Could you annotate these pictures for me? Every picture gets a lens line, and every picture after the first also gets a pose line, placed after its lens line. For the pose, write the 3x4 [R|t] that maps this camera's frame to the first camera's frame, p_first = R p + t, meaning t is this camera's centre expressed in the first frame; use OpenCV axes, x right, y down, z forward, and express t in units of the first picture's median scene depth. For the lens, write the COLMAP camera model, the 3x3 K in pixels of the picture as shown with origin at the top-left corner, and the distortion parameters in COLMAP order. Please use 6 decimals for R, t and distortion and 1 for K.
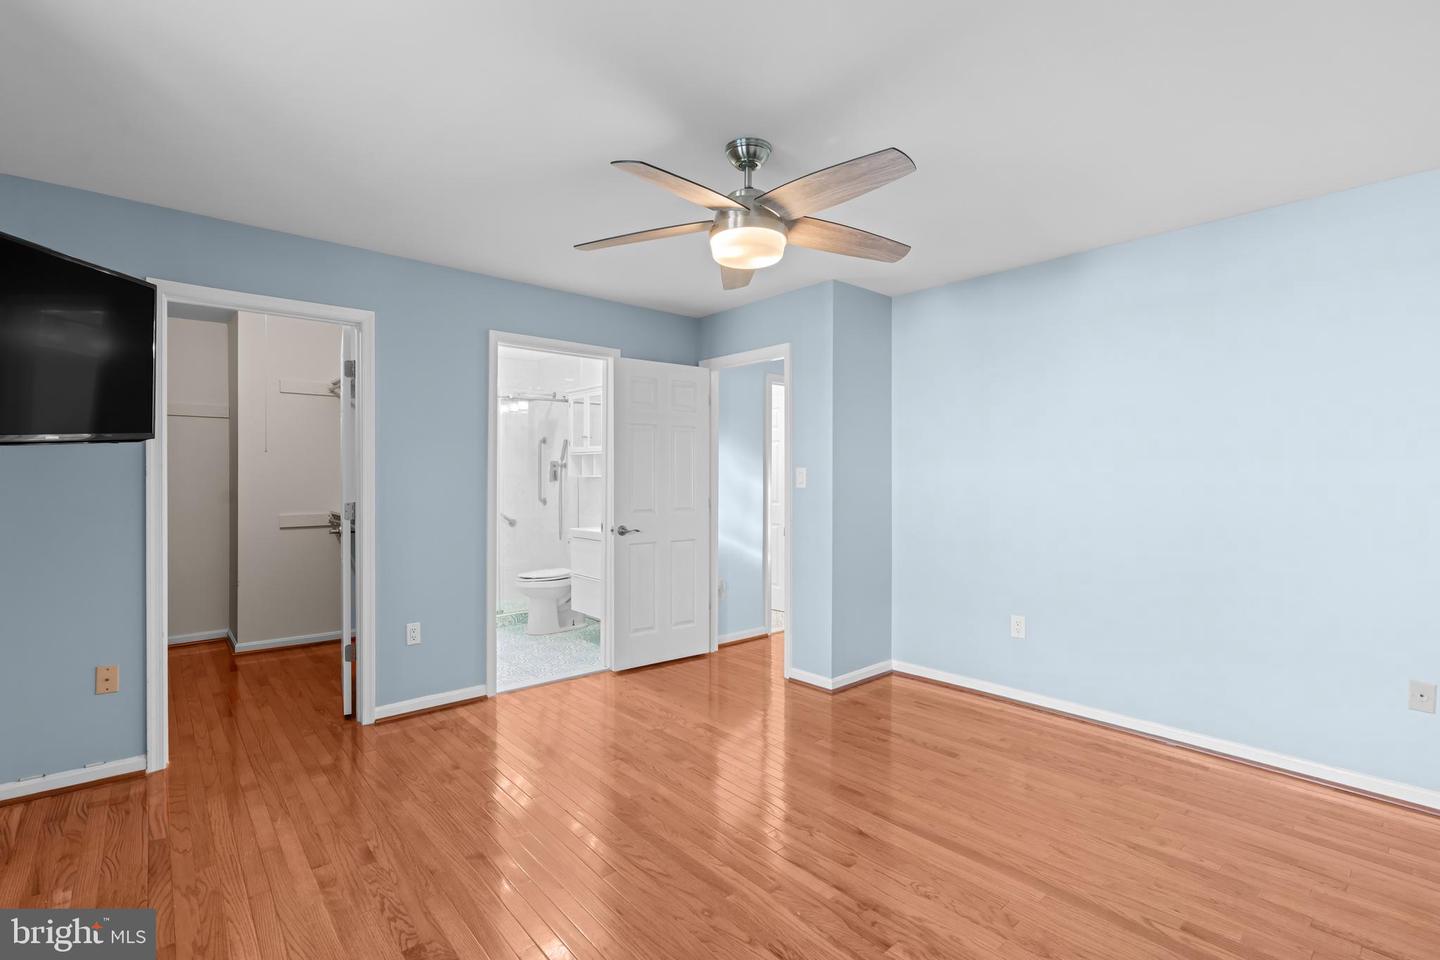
lens RADIAL K [[659.5, 0, 713.5], [0, 659.5, 473.4], [0, 0, 1]] dist [-0.011929, 0.005584]
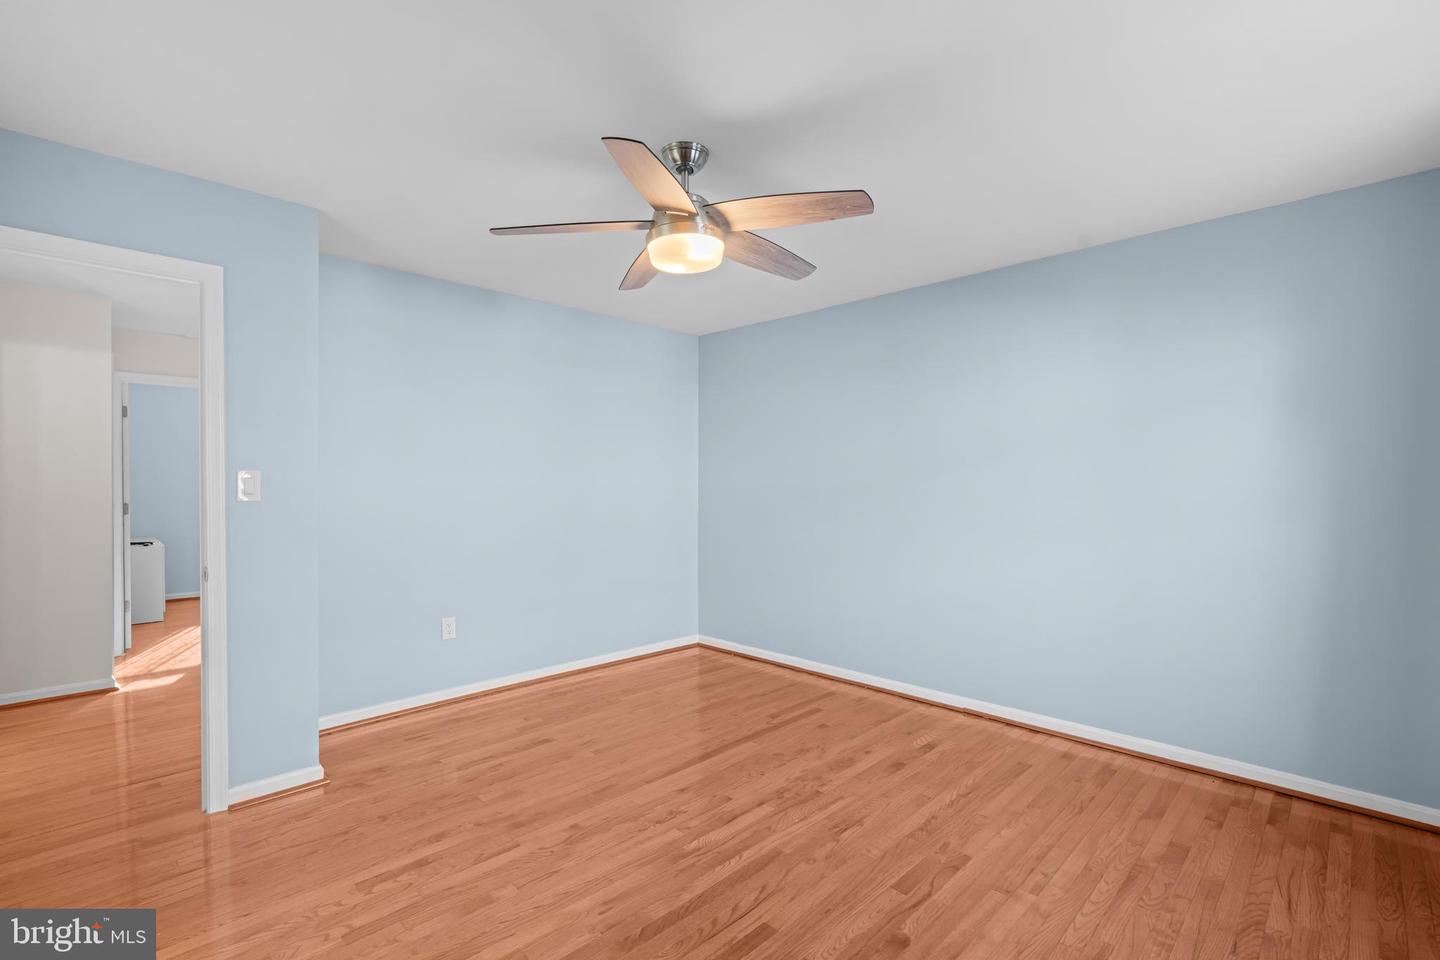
lens RADIAL K [[659.5, 0, 715.3], [0, 659.5, 489.2], [0, 0, 1]] dist [-0.011929, 0.005584]
pose [[-0.078096, -0.008960, 0.996906, -0.791435], [-0.007137, 0.999939, 0.008428, 0.001977], [-0.996920, -0.006457, -0.078156, 0.870757]]
